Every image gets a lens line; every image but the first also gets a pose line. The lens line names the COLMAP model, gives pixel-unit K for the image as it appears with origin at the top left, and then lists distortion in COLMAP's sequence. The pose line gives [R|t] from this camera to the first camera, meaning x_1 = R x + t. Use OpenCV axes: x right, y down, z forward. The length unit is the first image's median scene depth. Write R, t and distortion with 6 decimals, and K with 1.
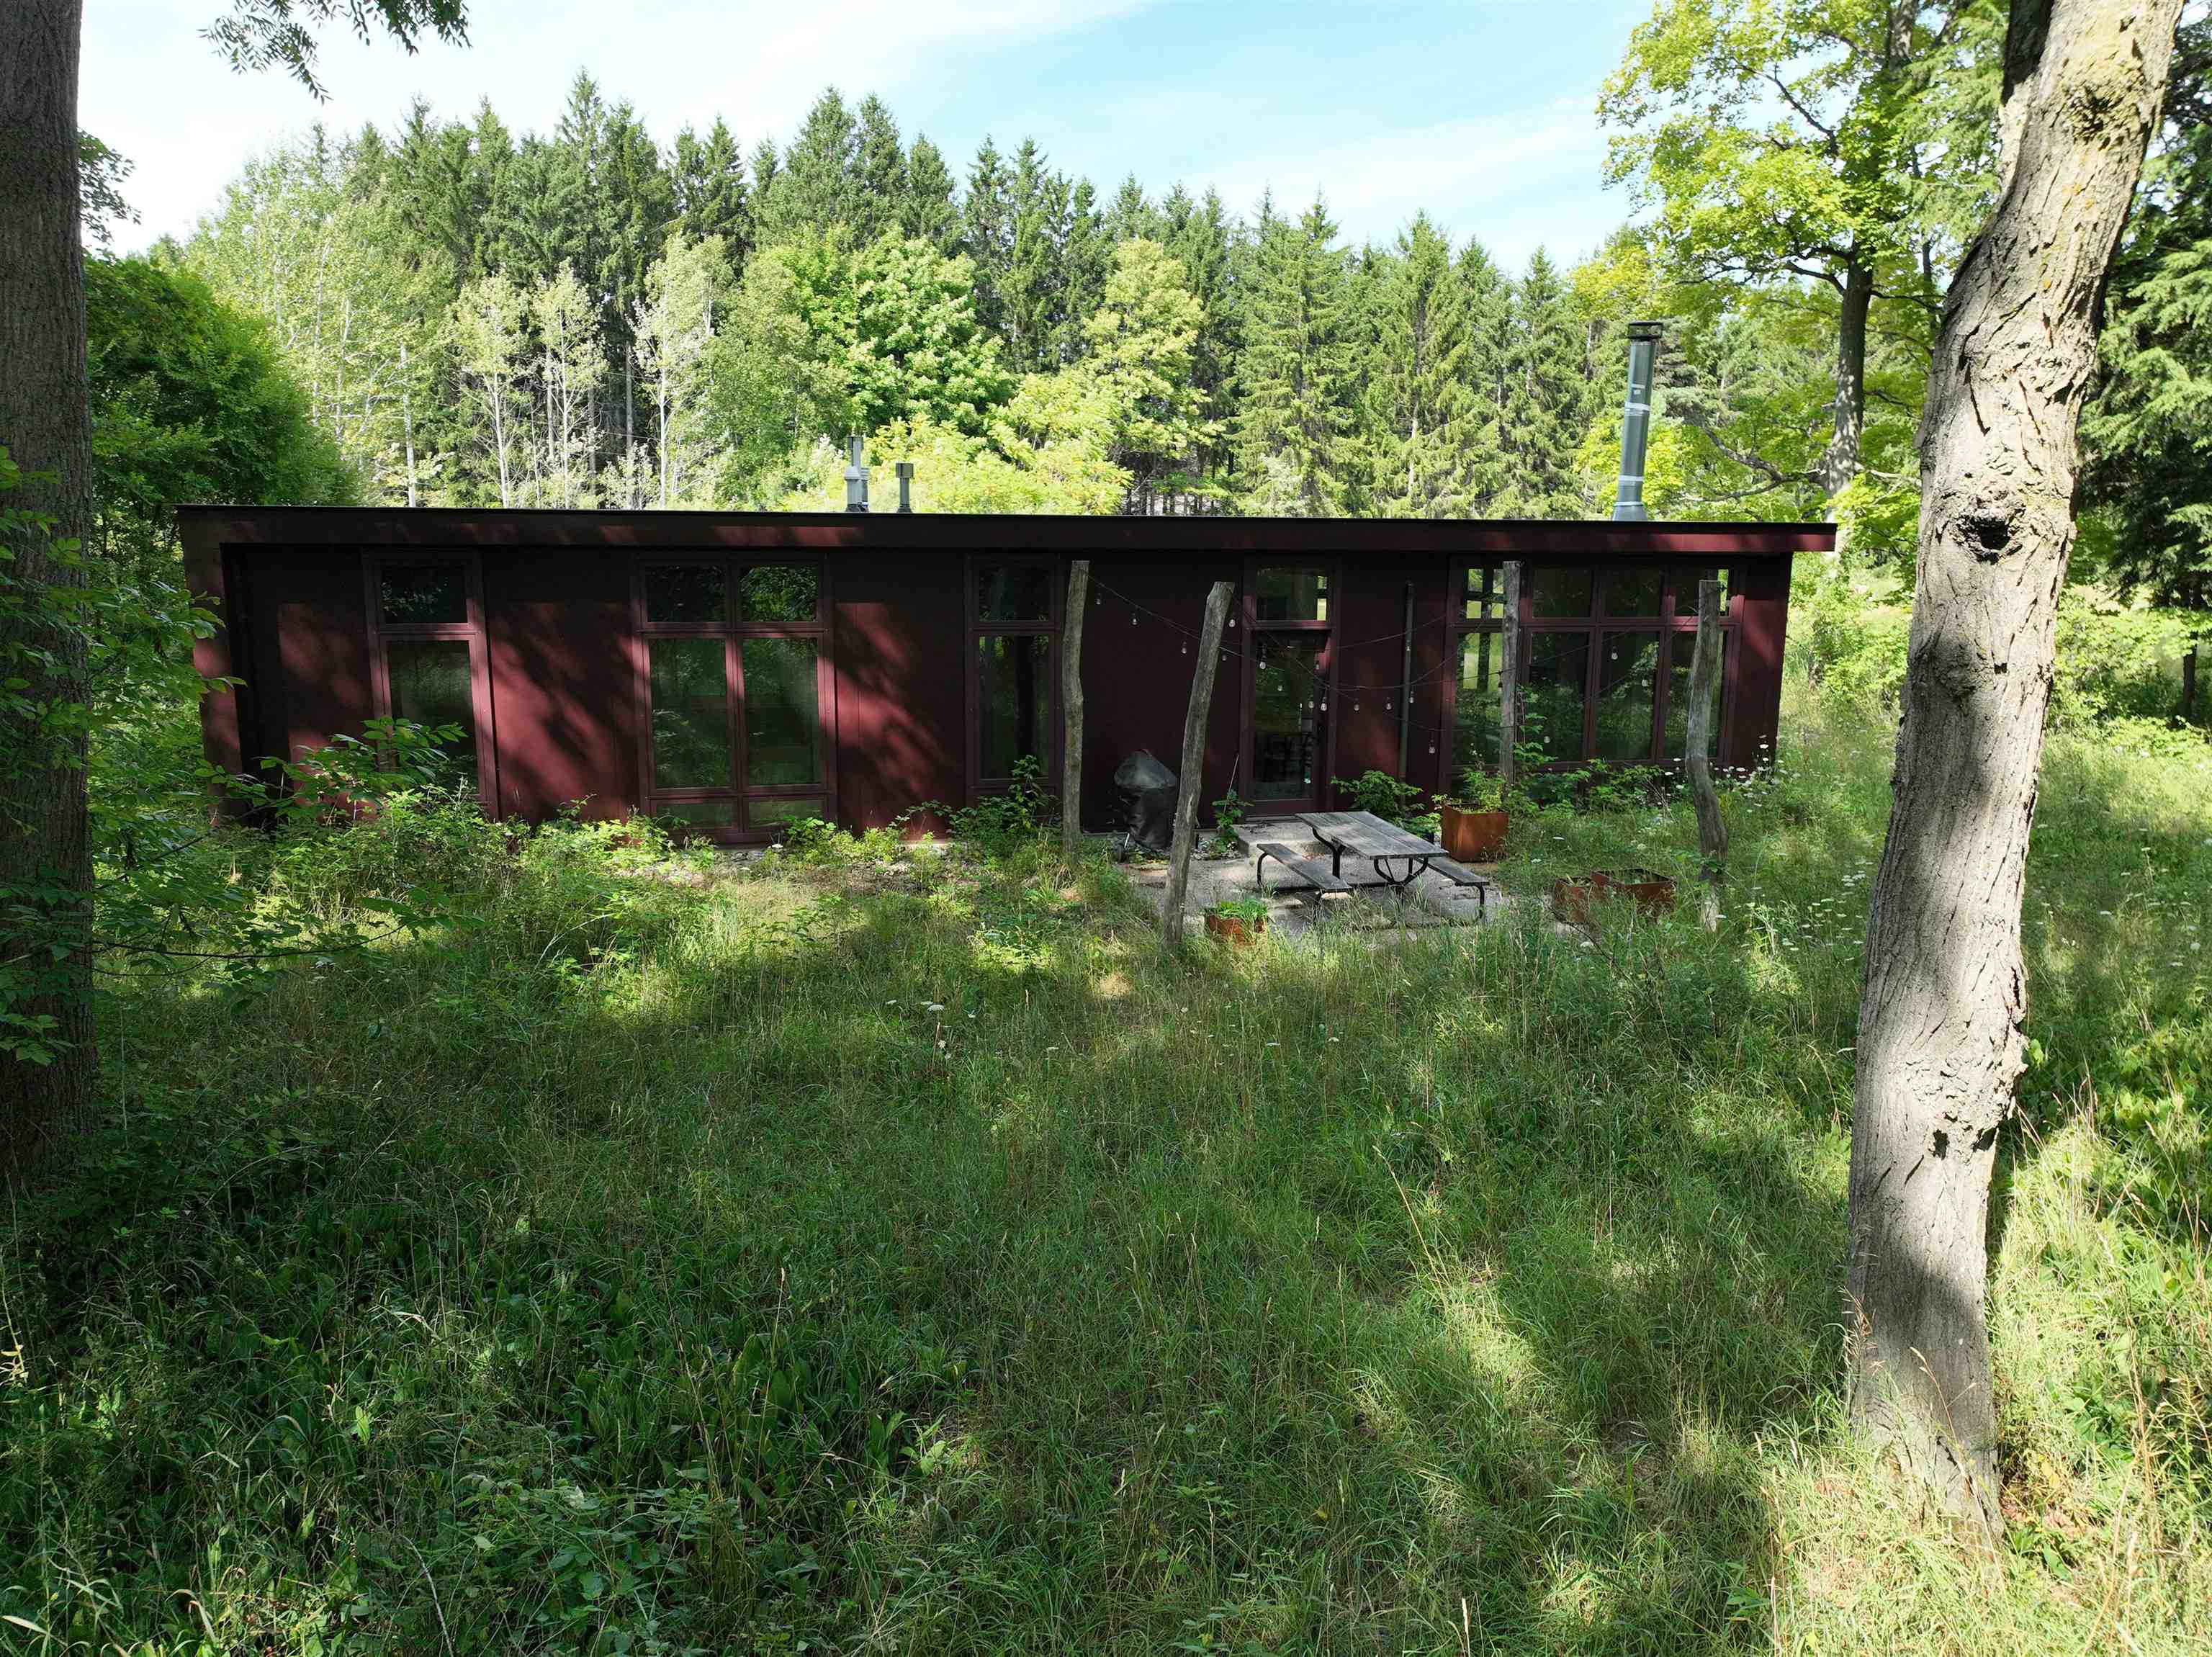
lens RADIAL K [[1540.7, 0, 1106.0], [0, 1540.7, 828.5], [0, 0, 1]] dist [0.006974, 0.004022]
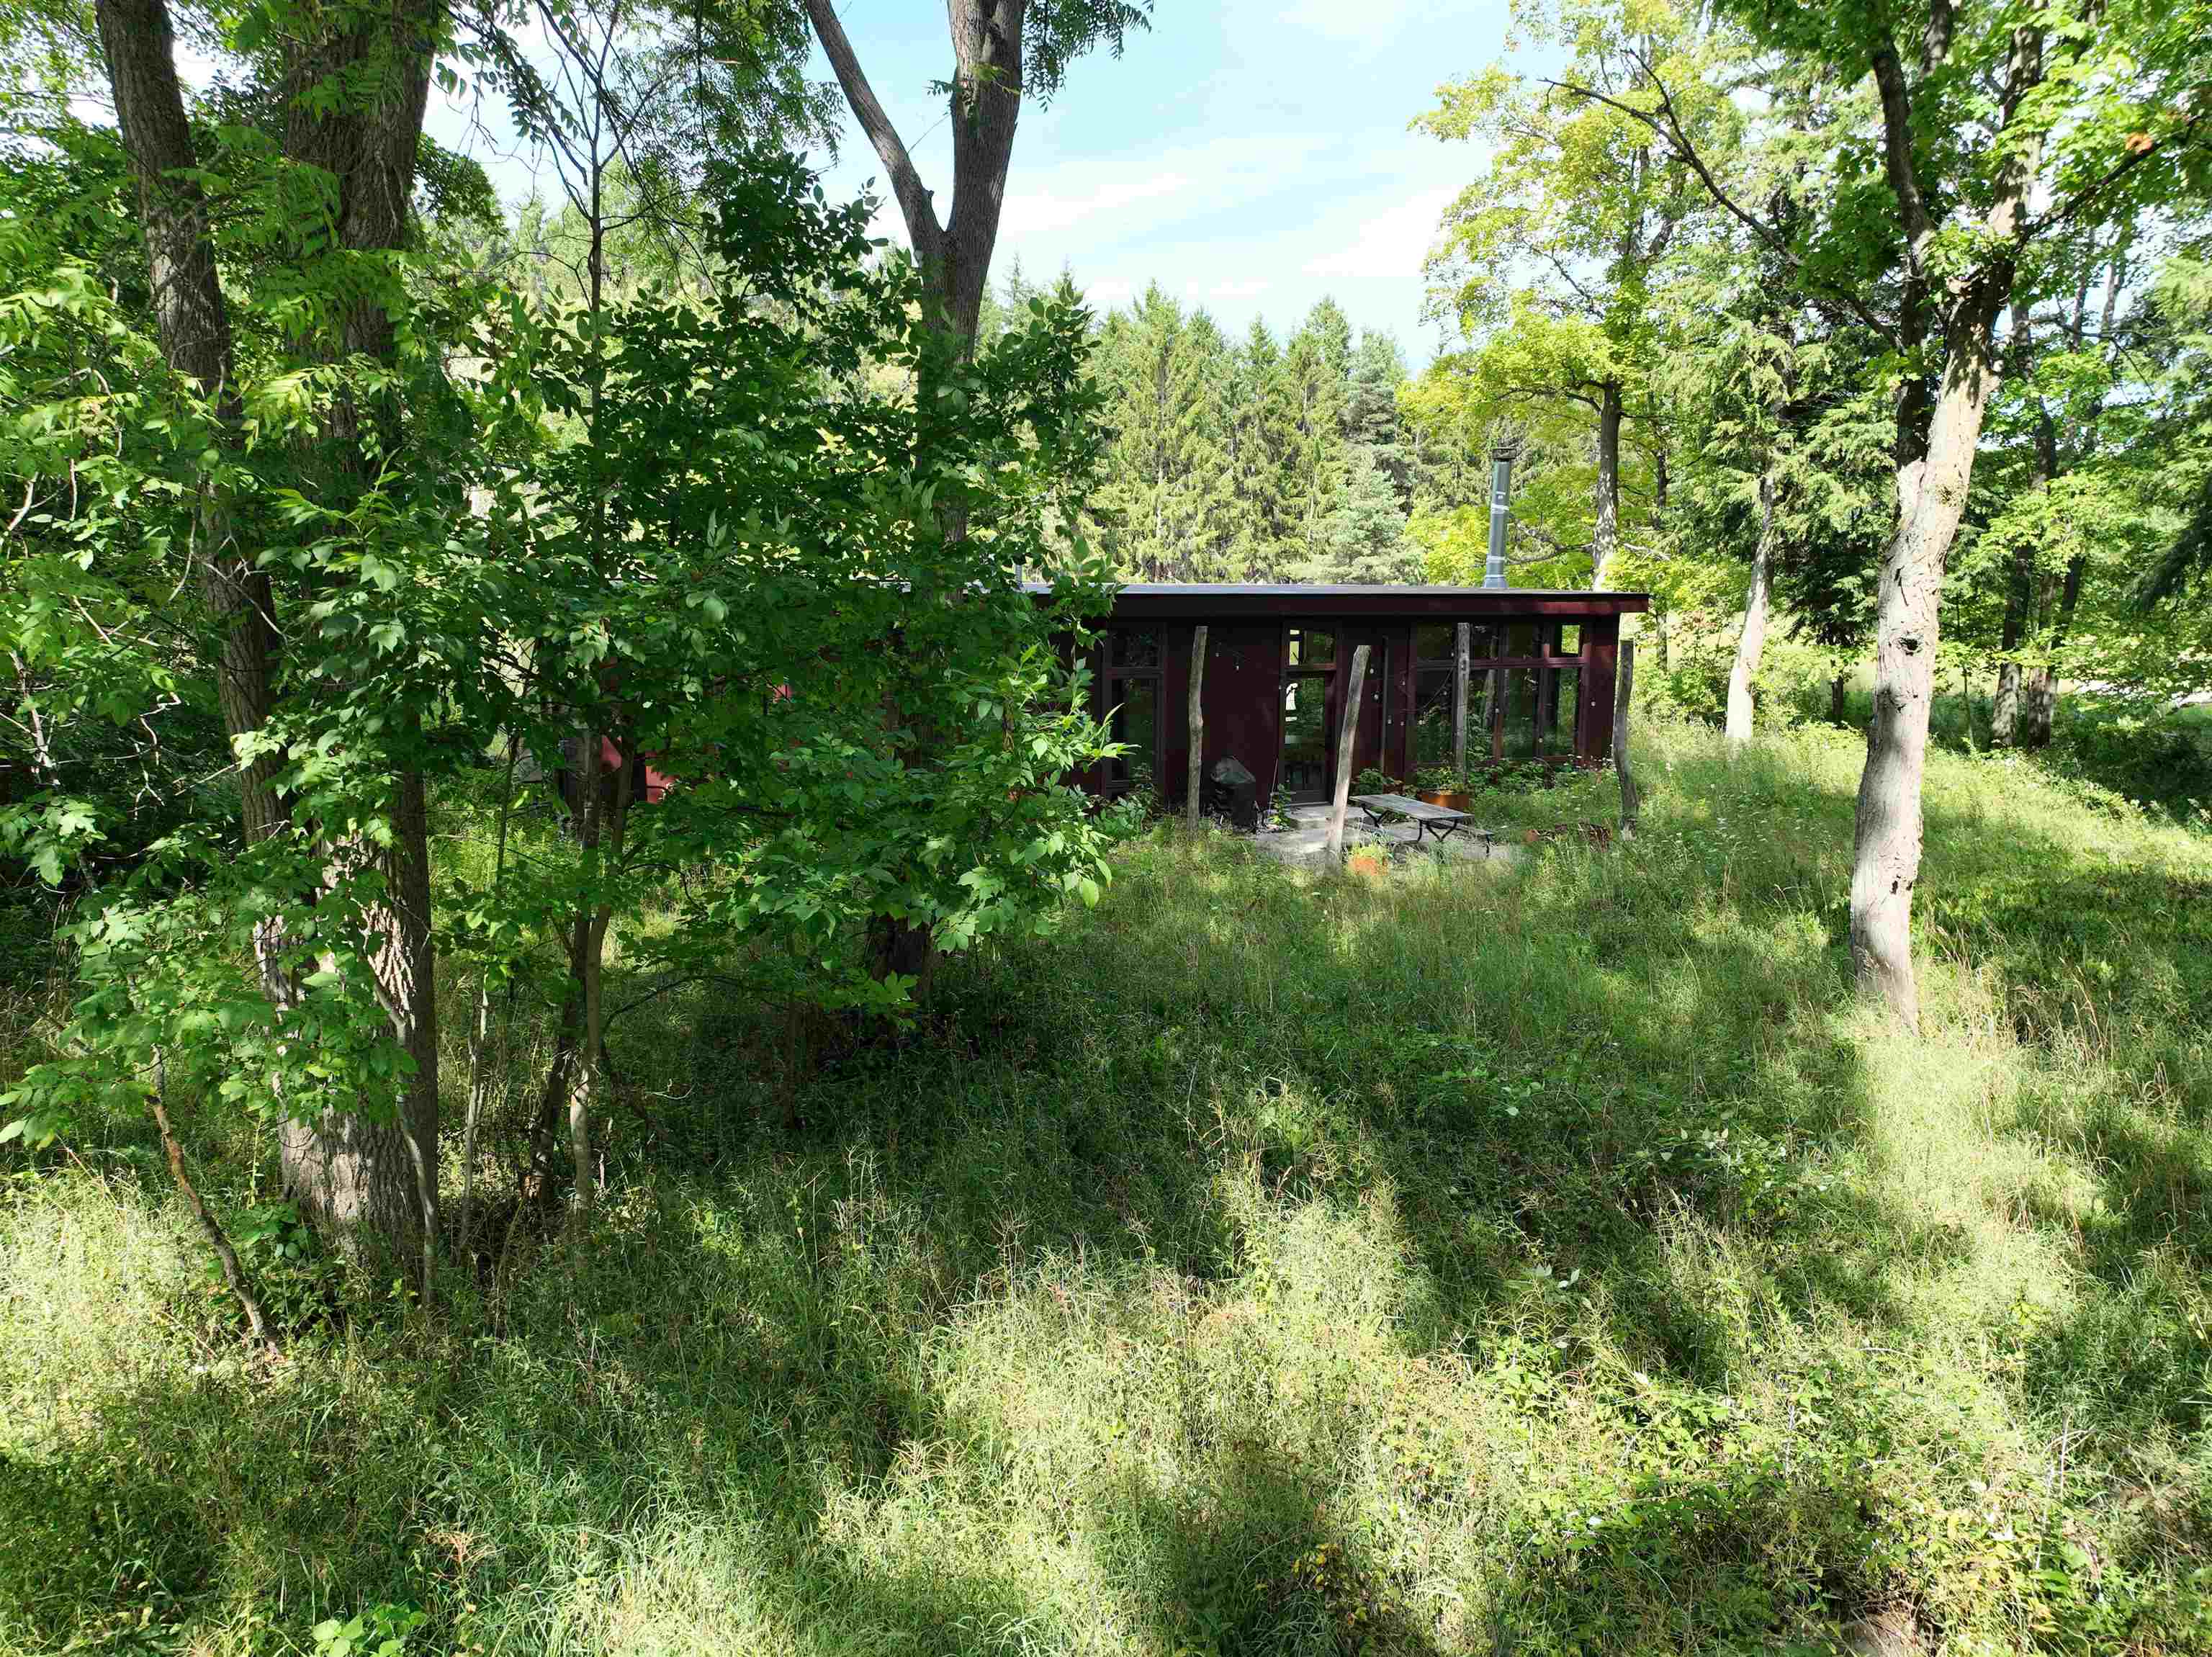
lens RADIAL K [[1512.5, 0, 1068.9], [0, 1512.5, 859.5], [0, 0, 1]] dist [0.032710, -0.090915]
pose [[0.982985, -0.034787, 0.180364, -0.074688], [0.033667, 0.999390, 0.009266, 0.005487], [-0.180576, -0.003036, 0.983556, -0.072236]]
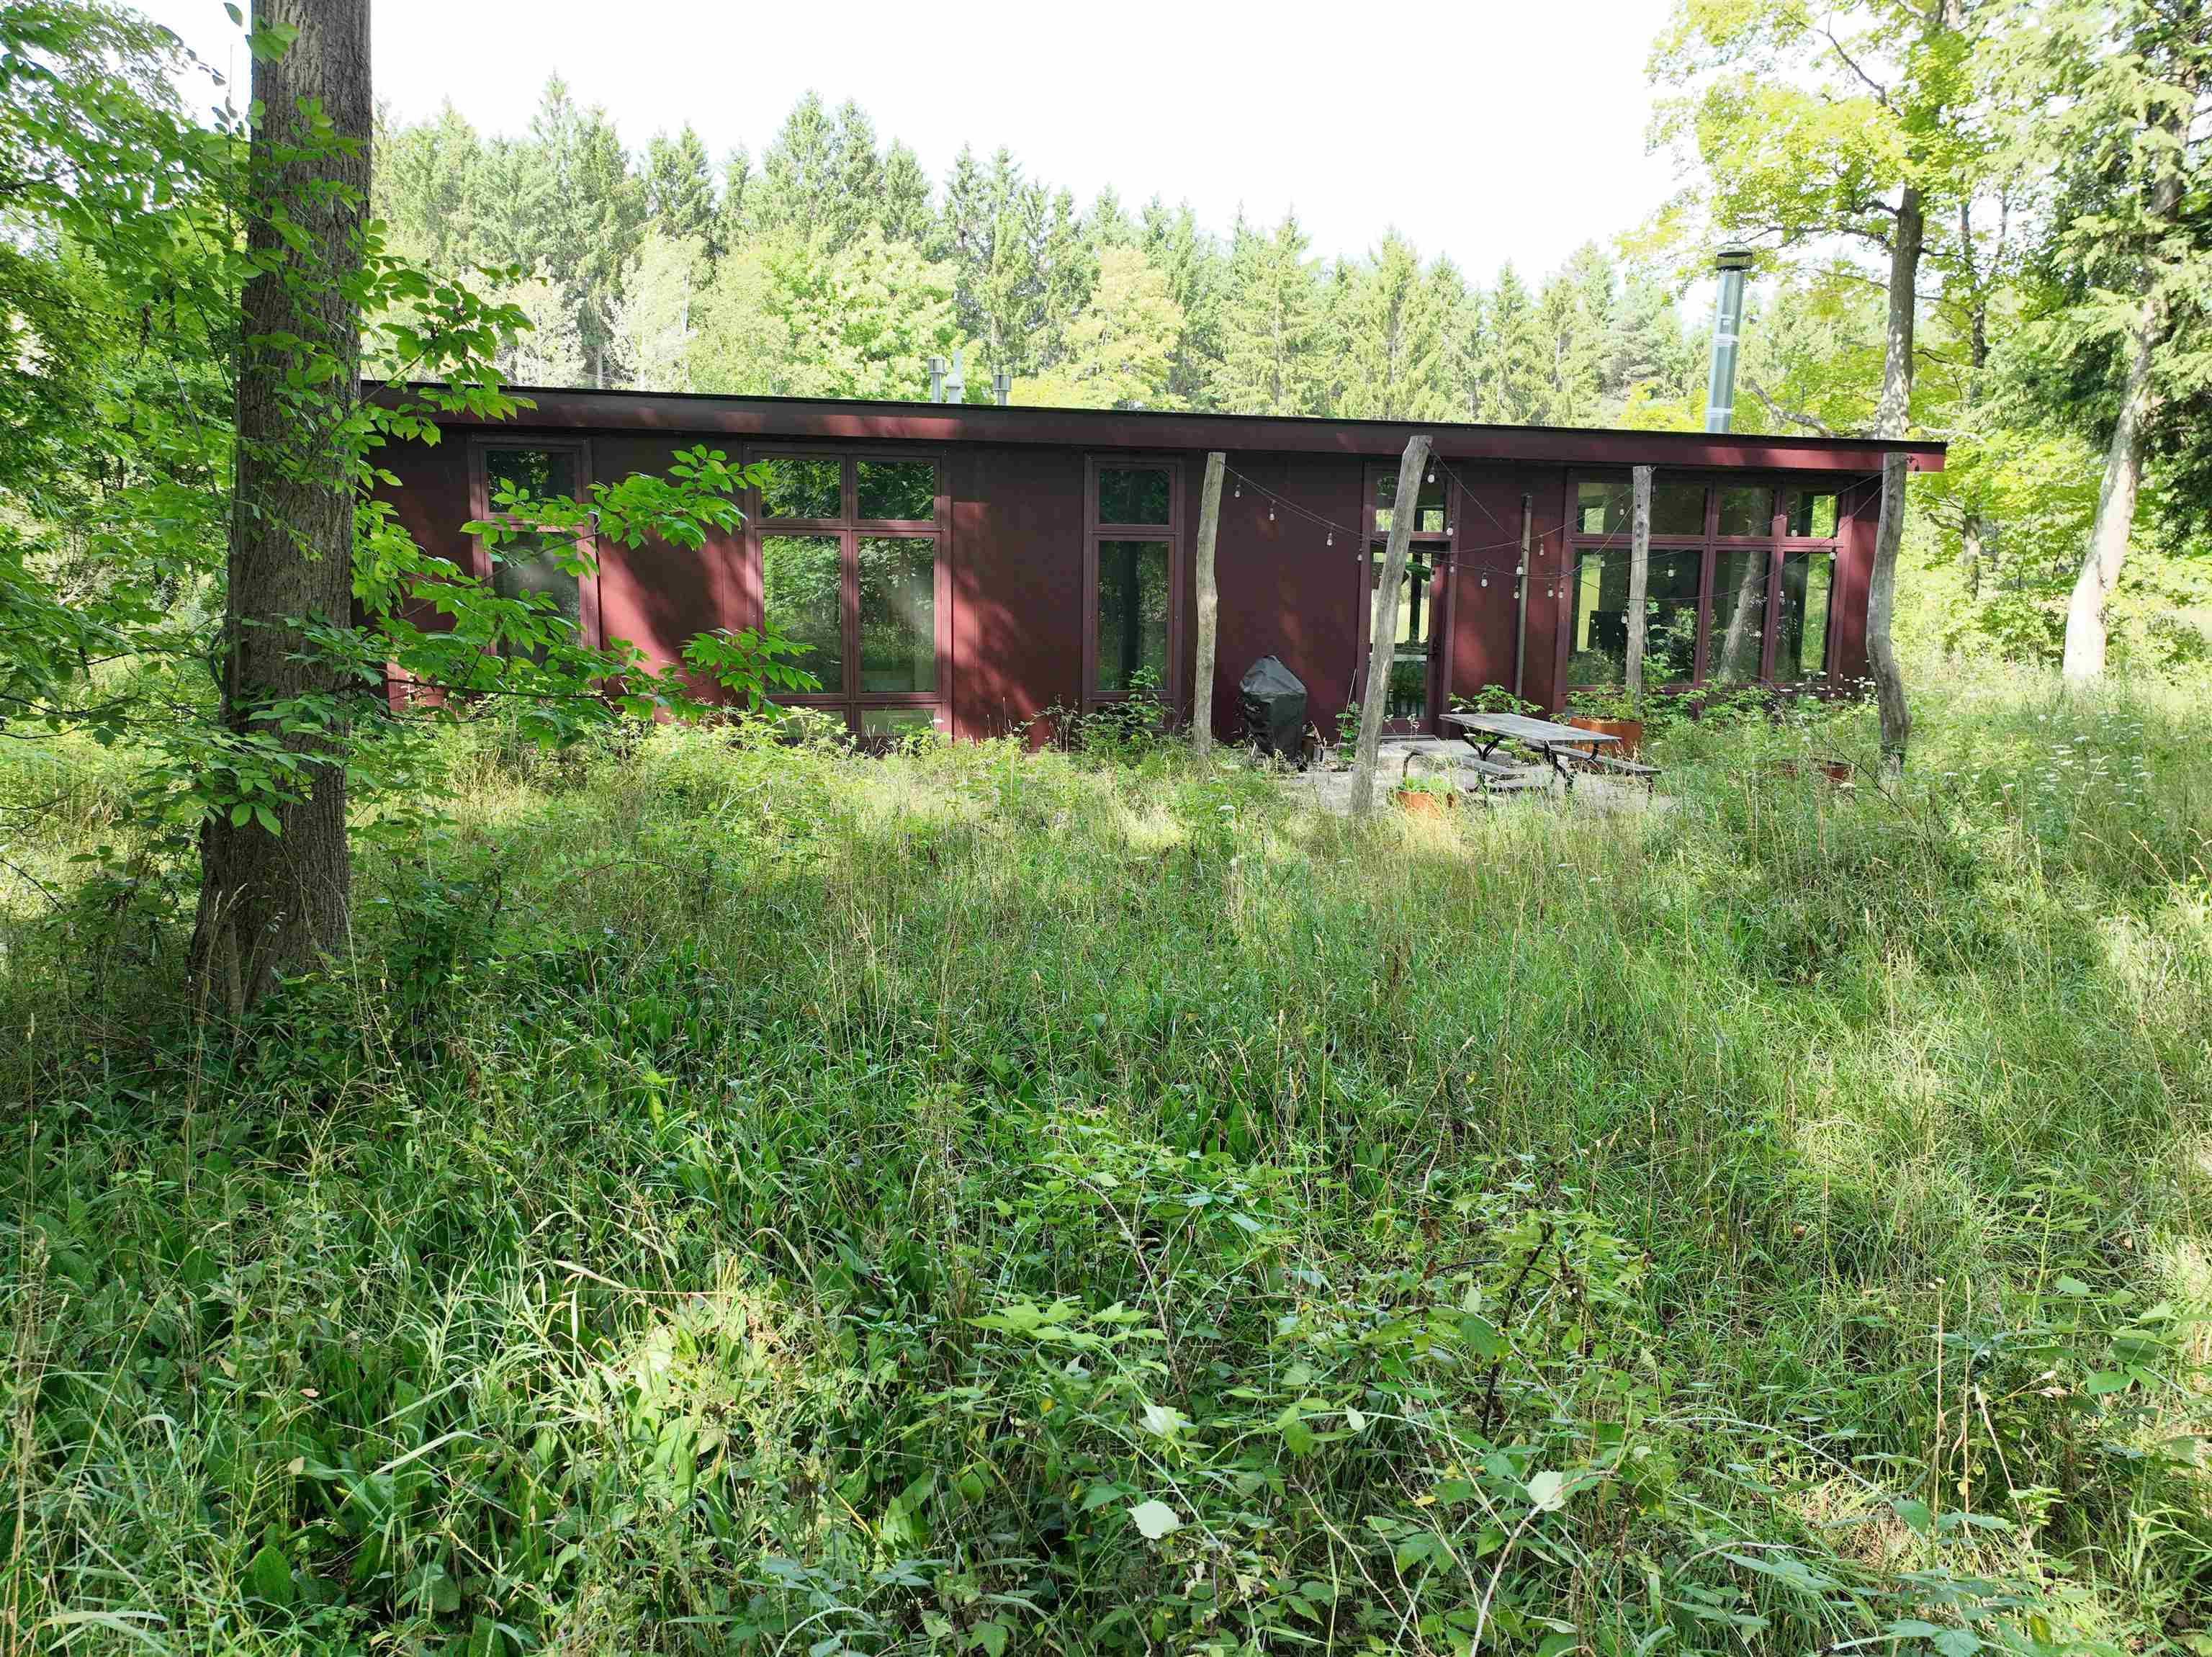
lens RADIAL K [[1533.9, 0, 1106.0], [0, 1533.9, 828.5], [0, 0, 1]] dist [-0.002962, 0.037314]
pose [[0.999325, -0.000433, 0.036723, -0.022400], [0.001065, 0.999852, -0.017177, 0.014605], [-0.036710, 0.017205, 0.999178, 0.006782]]
